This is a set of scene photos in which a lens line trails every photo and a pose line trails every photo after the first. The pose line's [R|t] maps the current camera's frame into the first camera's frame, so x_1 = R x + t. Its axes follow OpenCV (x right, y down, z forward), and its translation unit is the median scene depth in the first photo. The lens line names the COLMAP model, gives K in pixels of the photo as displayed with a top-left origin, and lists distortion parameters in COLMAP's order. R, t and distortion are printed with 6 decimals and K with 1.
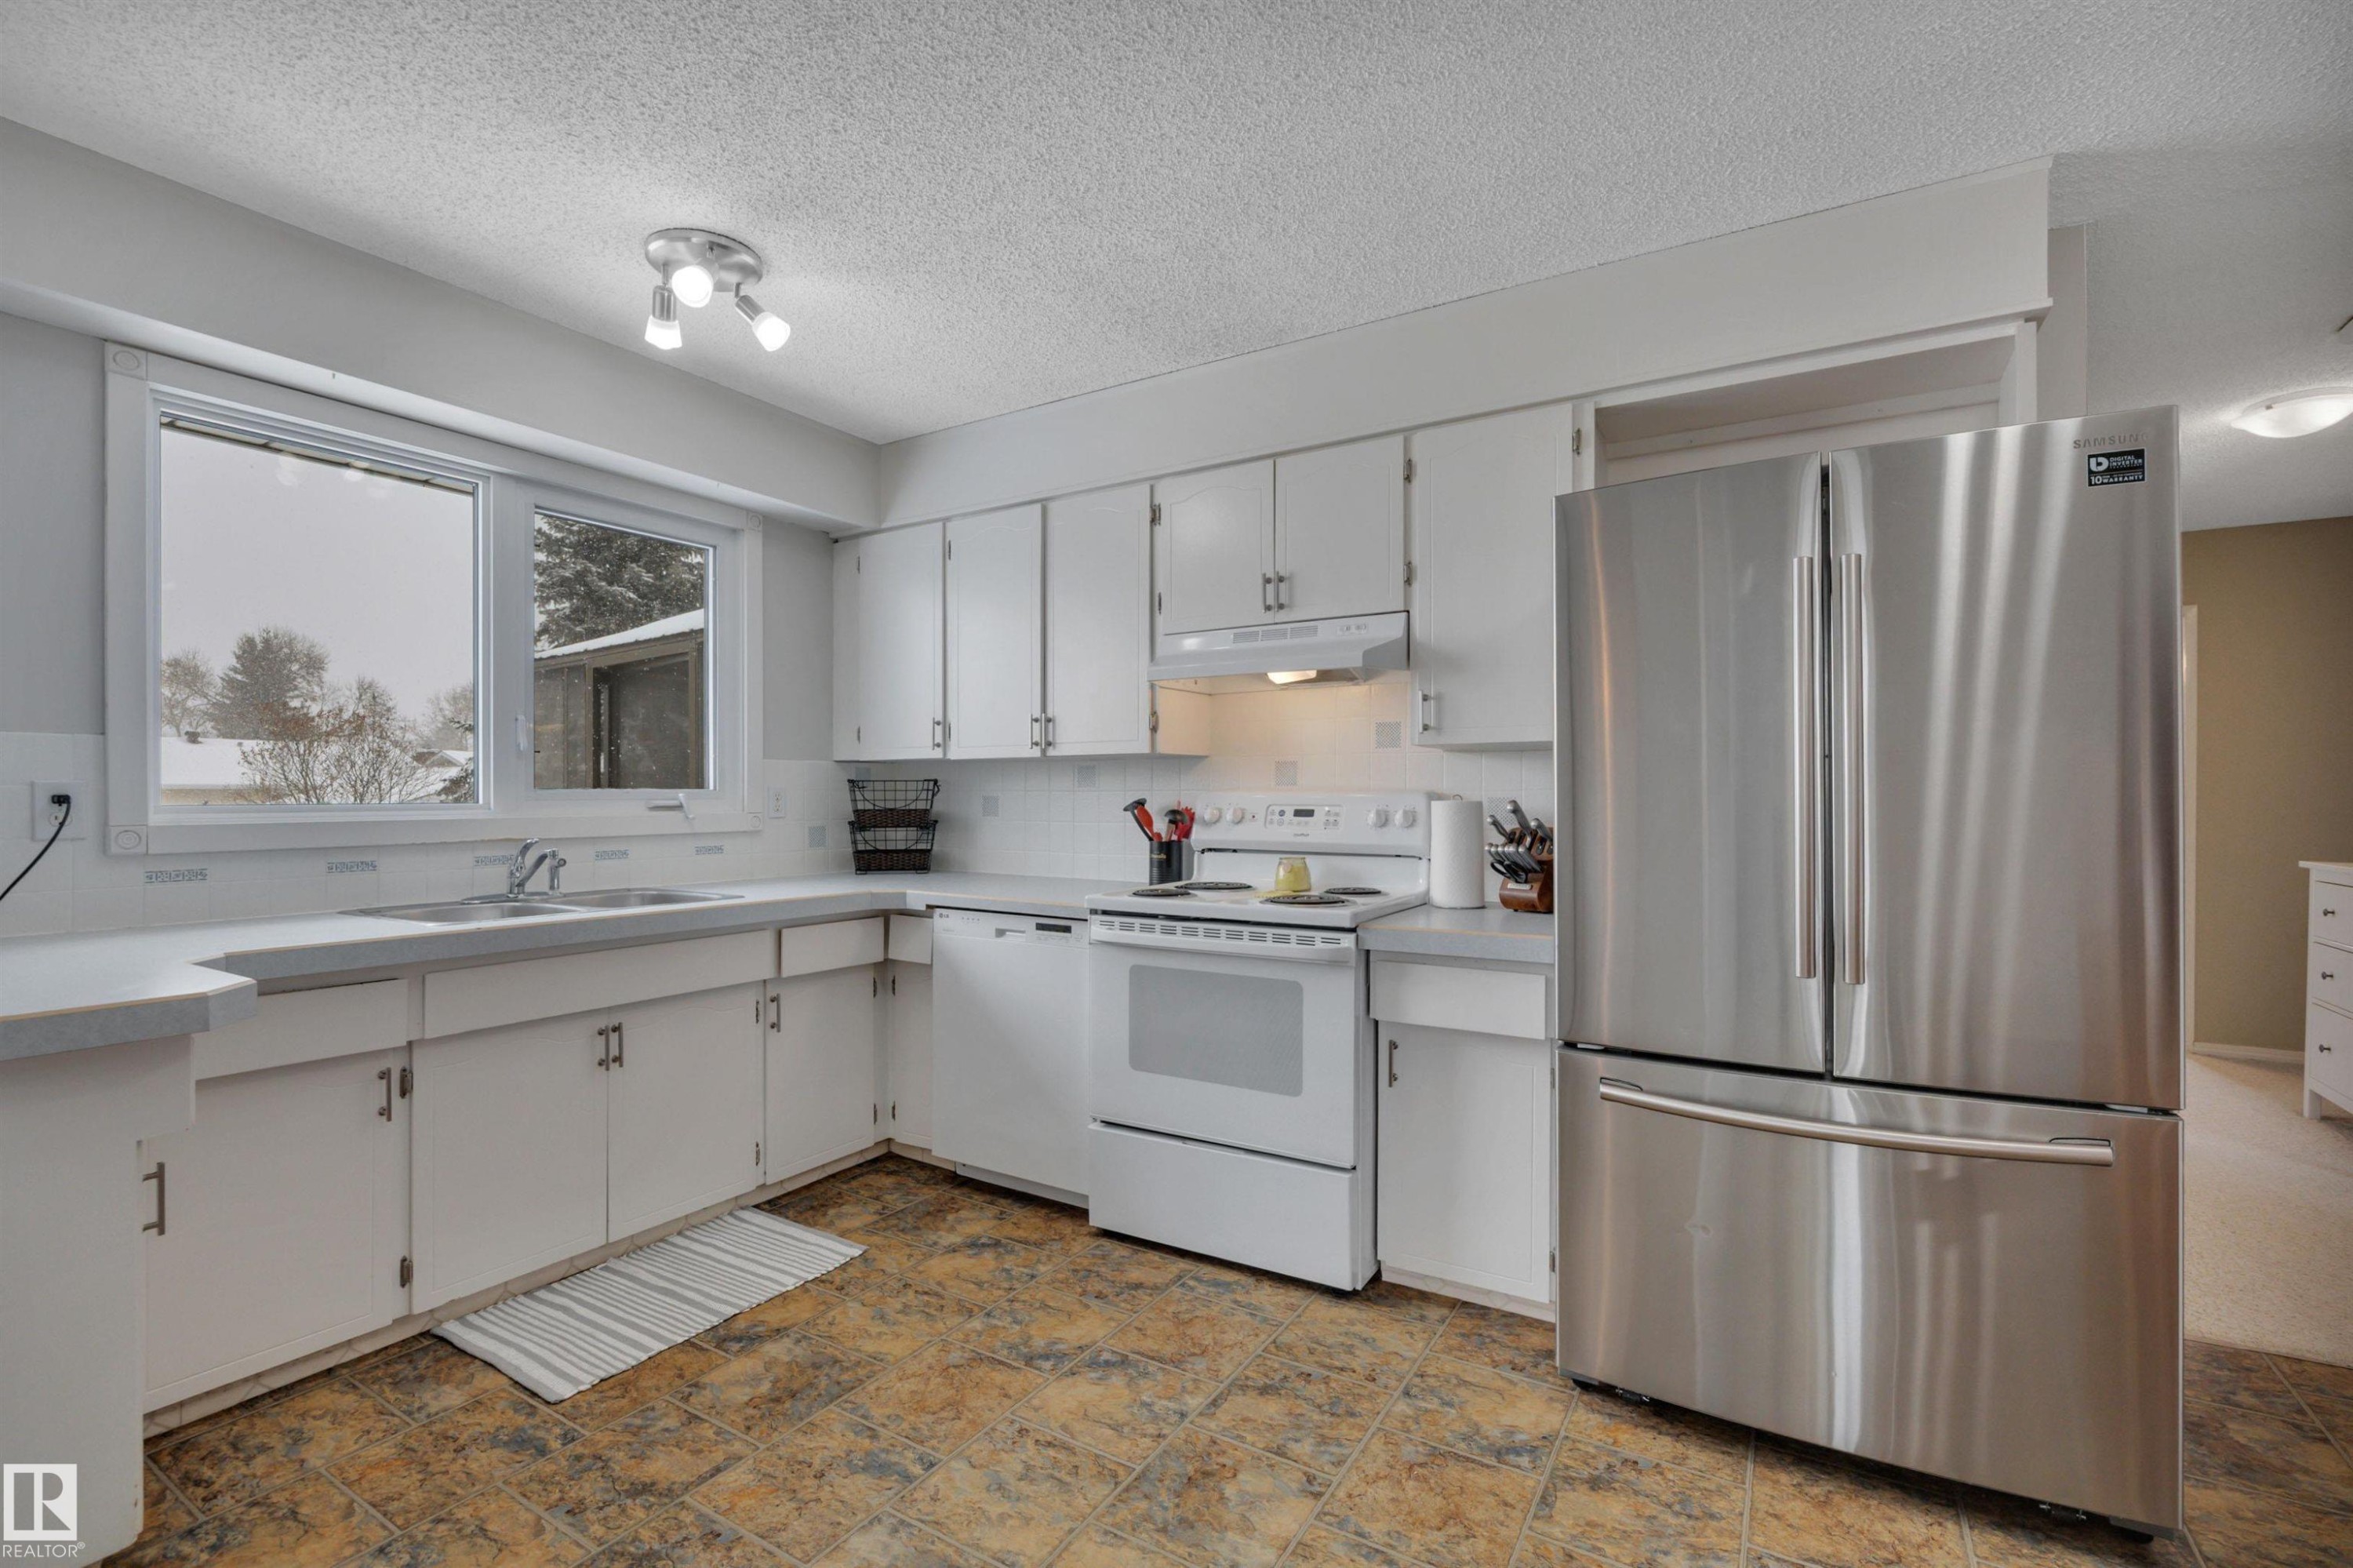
lens RADIAL K [[1083.8, 0, 1154.1], [0, 1083.8, 788.8], [0, 0, 1]] dist [-0.016800, 0.000623]
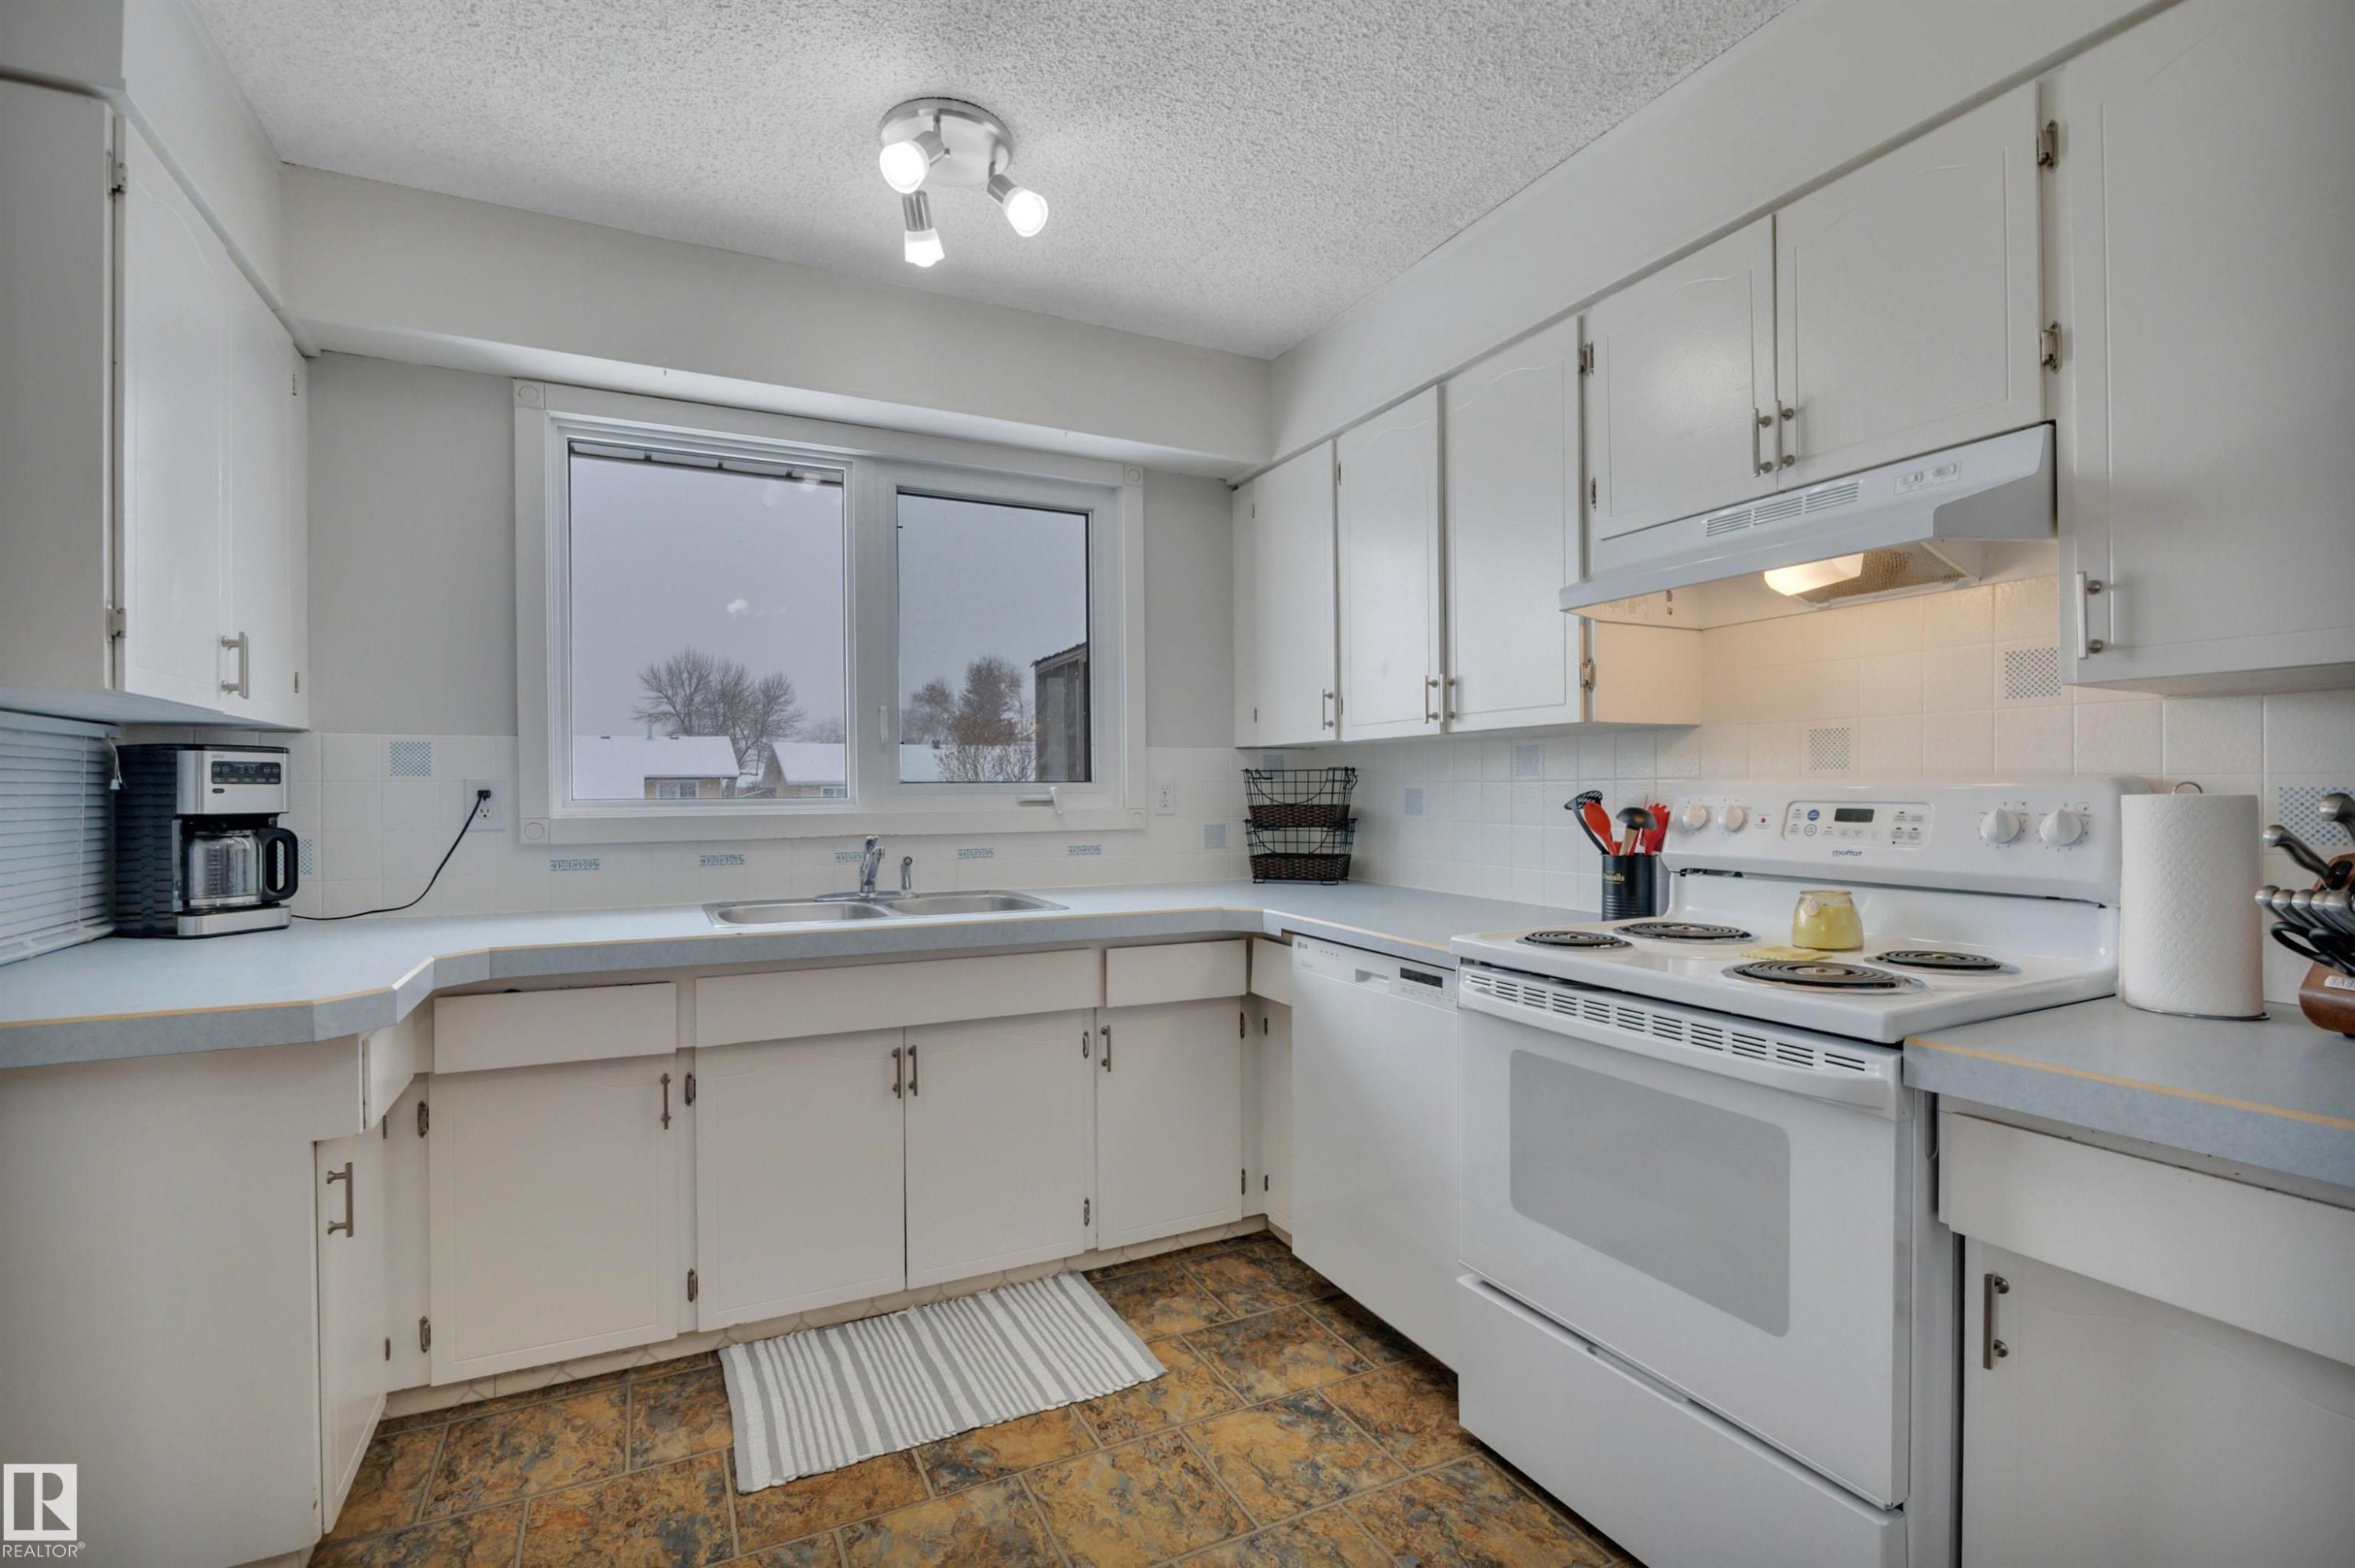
lens RADIAL K [[1084.5, 0, 1149.5], [0, 1084.5, 786.4], [0, 0, 1]] dist [-0.016800, 0.000623]
pose [[0.847428, -0.004551, -0.530891, 0.133763], [0.007086, 0.999971, 0.002739, 0.002553], [0.530863, -0.006083, 0.847436, 0.328752]]
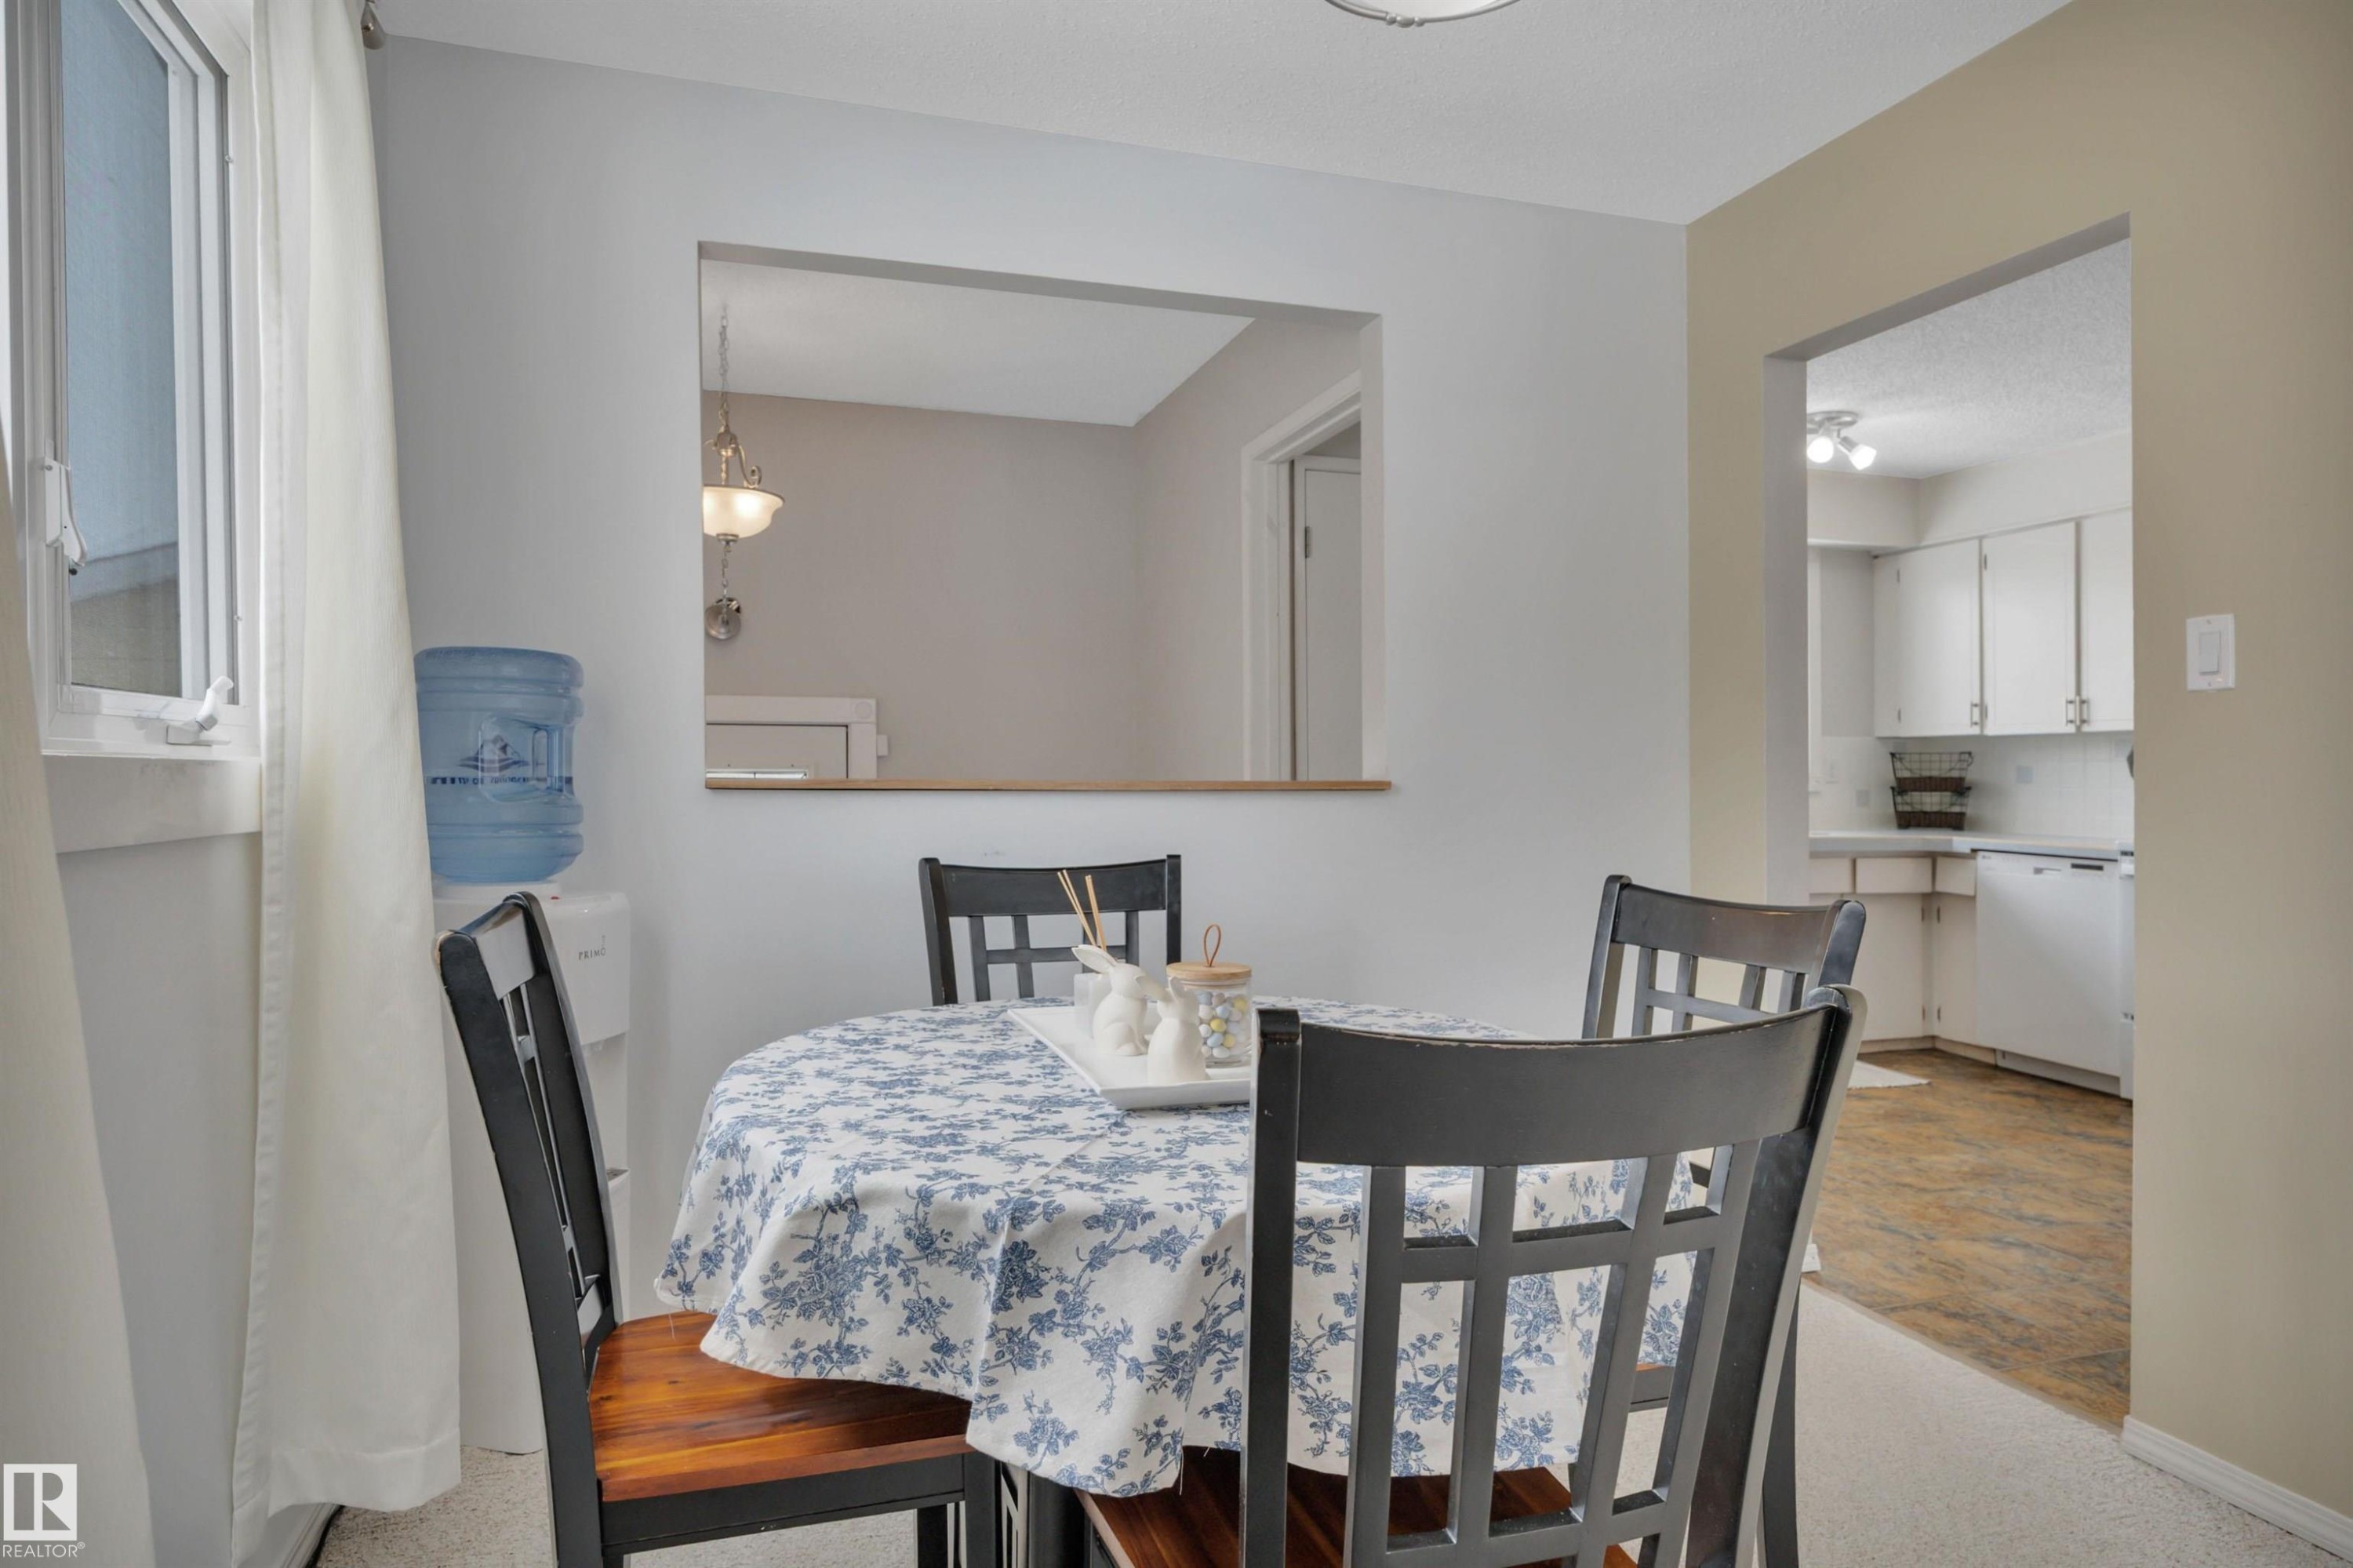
lens RADIAL K [[1422.1, 0, 1153.8], [0, 1422.1, 770.5], [0, 0, 1]] dist [0.007478, 0.002519]
pose [[0.774757, -0.002644, -0.632254, 0.122640], [0.004252, 0.999990, 0.001029, 0.008661], [0.632245, -0.003486, 0.774761, -1.031919]]
